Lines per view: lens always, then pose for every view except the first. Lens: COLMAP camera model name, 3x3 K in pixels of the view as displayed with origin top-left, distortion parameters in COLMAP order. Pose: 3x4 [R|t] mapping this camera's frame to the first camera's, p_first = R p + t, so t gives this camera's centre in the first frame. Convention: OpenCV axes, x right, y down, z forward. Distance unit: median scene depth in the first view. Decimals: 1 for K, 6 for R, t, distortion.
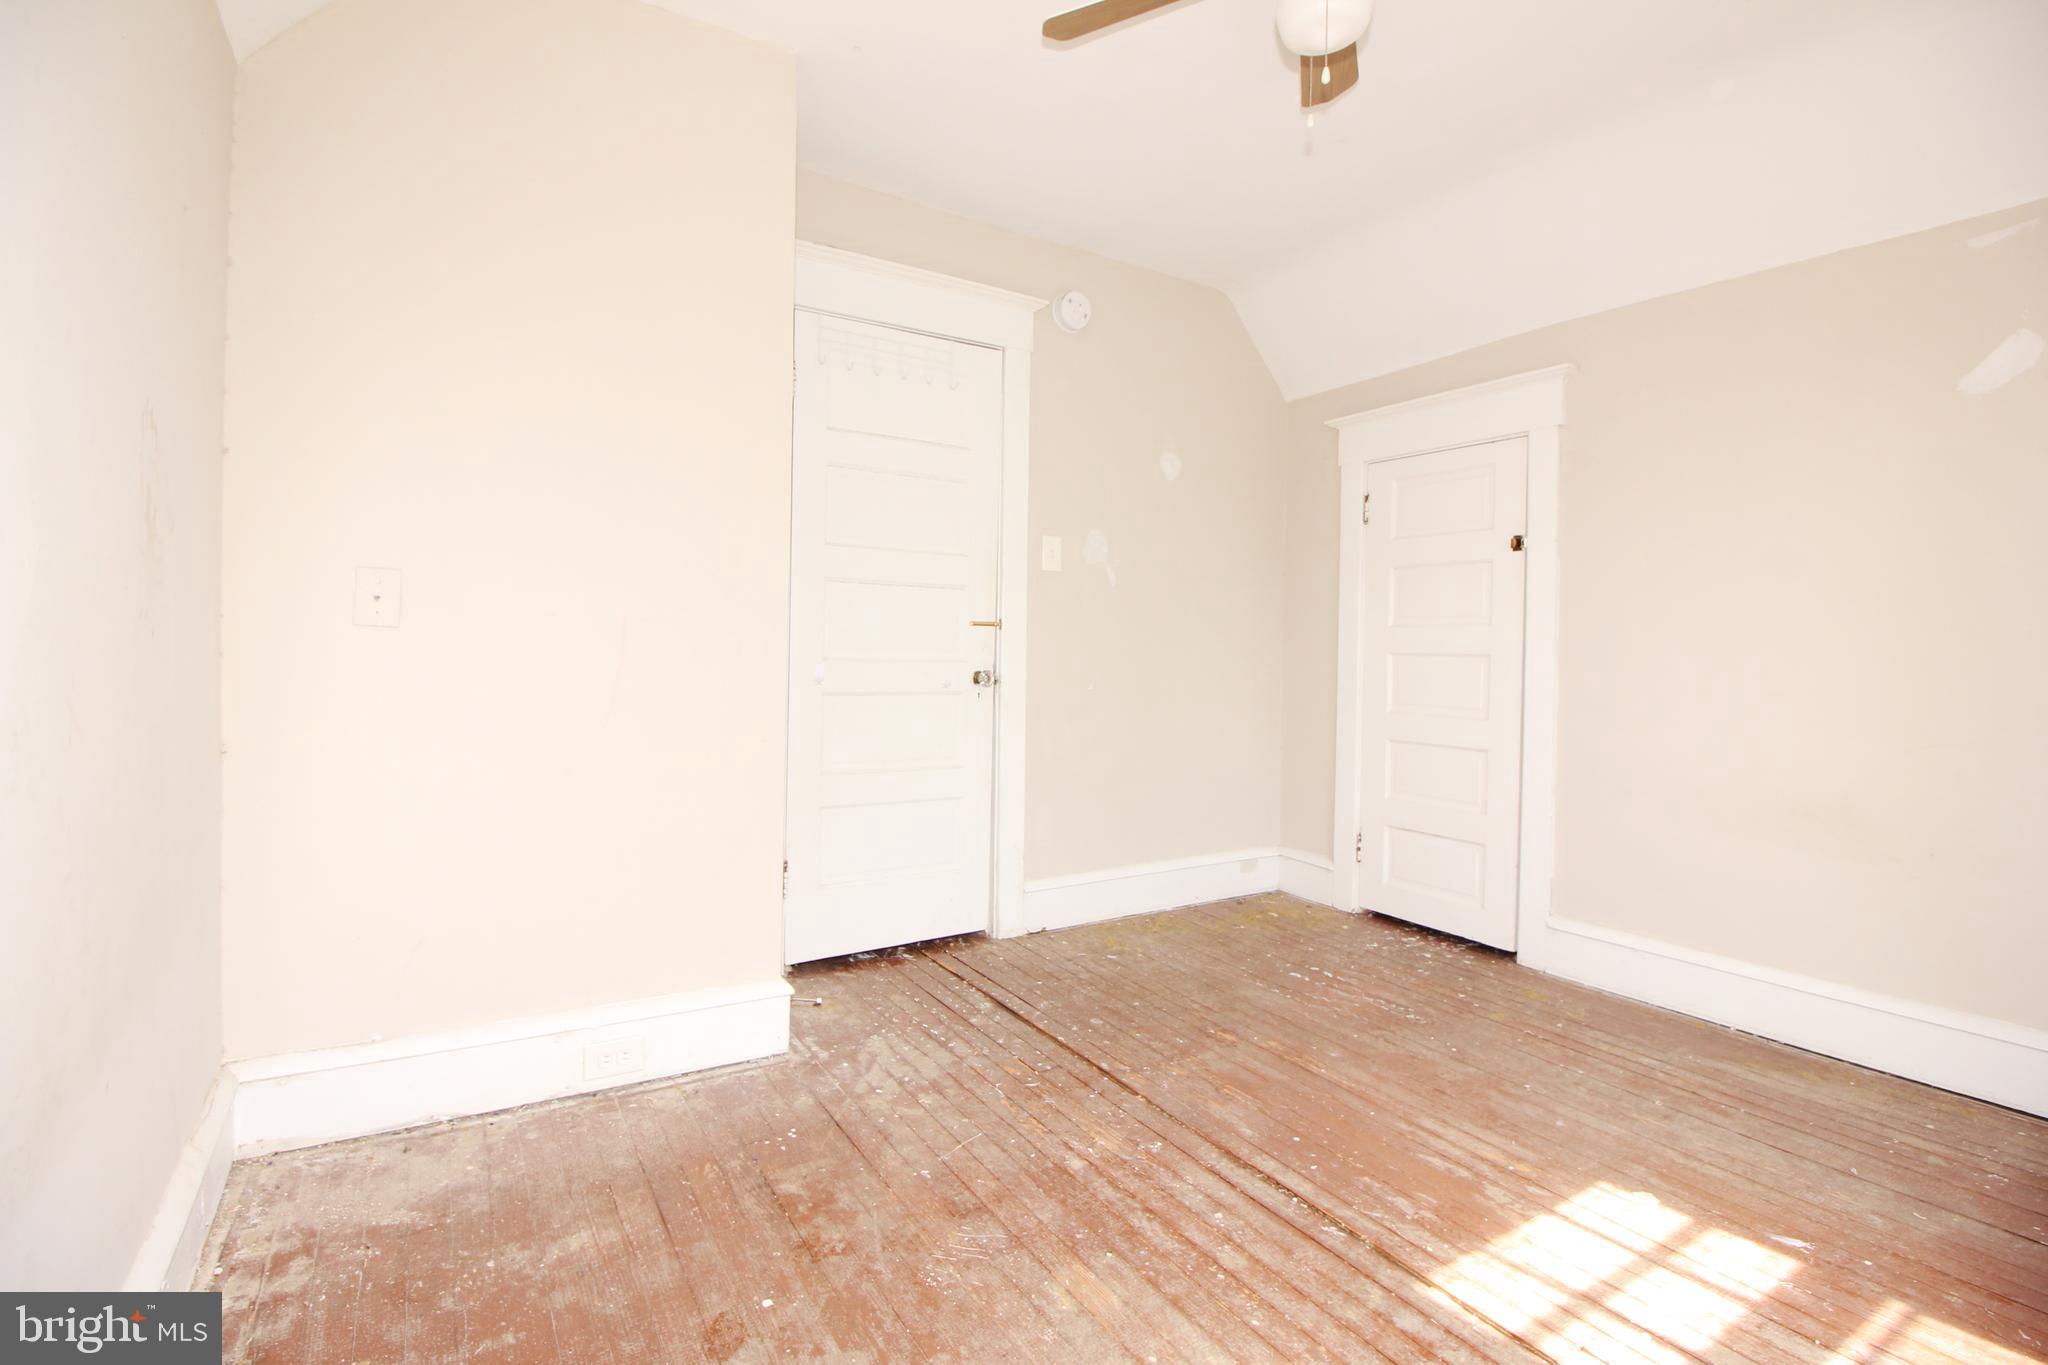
lens RADIAL K [[944.8, 0, 1021.5], [0, 944.8, 662.0], [0, 0, 1]] dist [-0.002474, -0.010029]
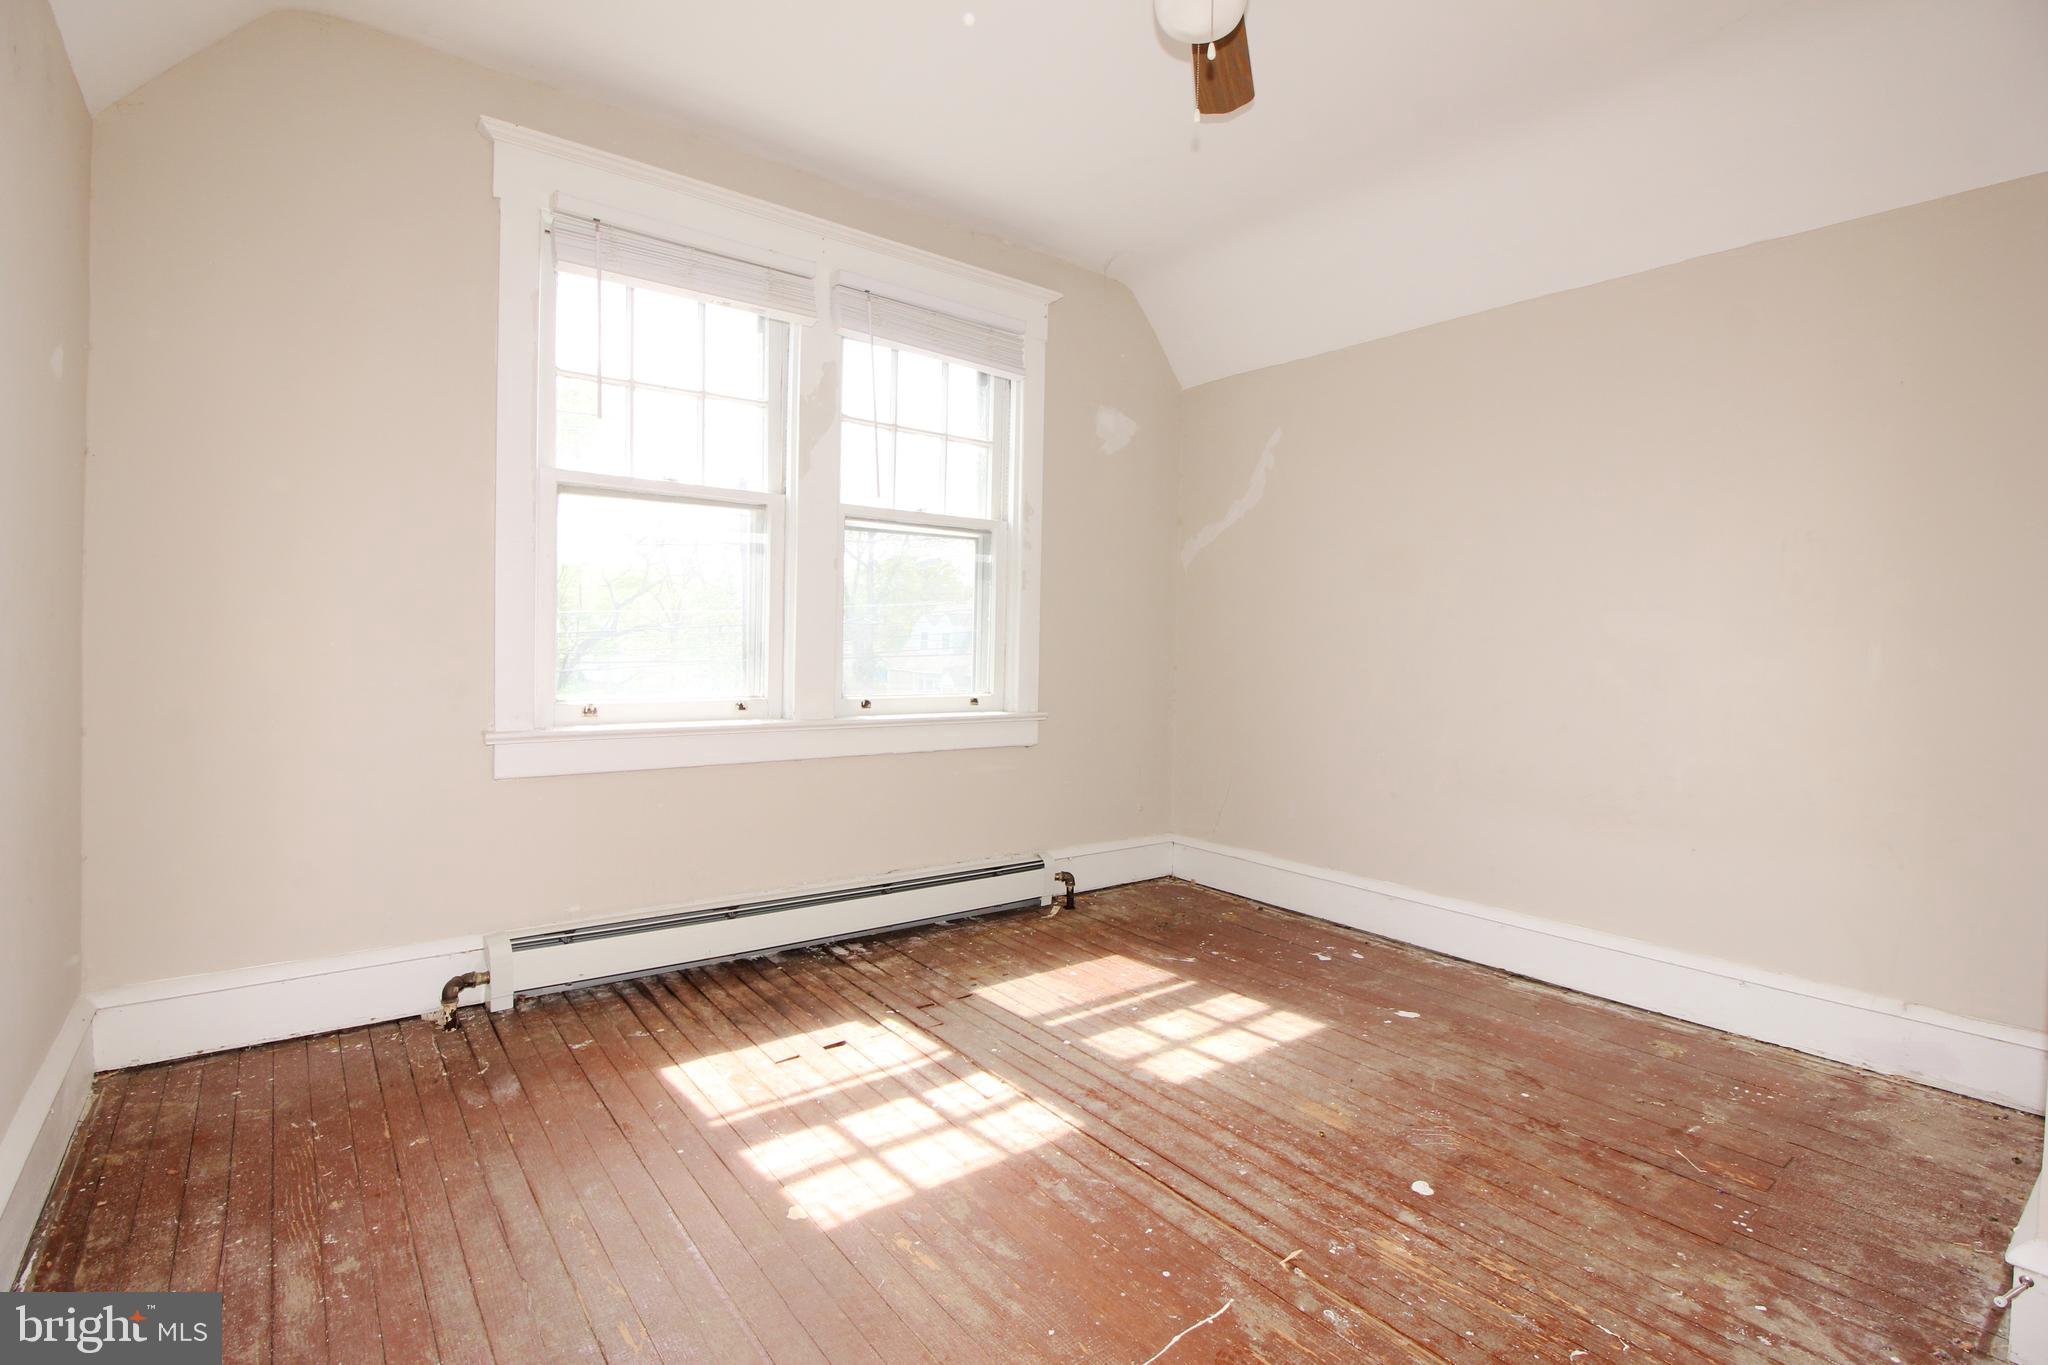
lens RADIAL K [[944.8, 0, 1021.5], [0, 944.8, 662.0], [0, 0, 1]] dist [-0.002474, -0.010029]
pose [[-0.994148, -0.039502, -0.100544, 0.597663], [-0.044046, 0.998087, 0.043384, -0.022154], [0.098638, 0.047559, -0.993986, 2.041052]]
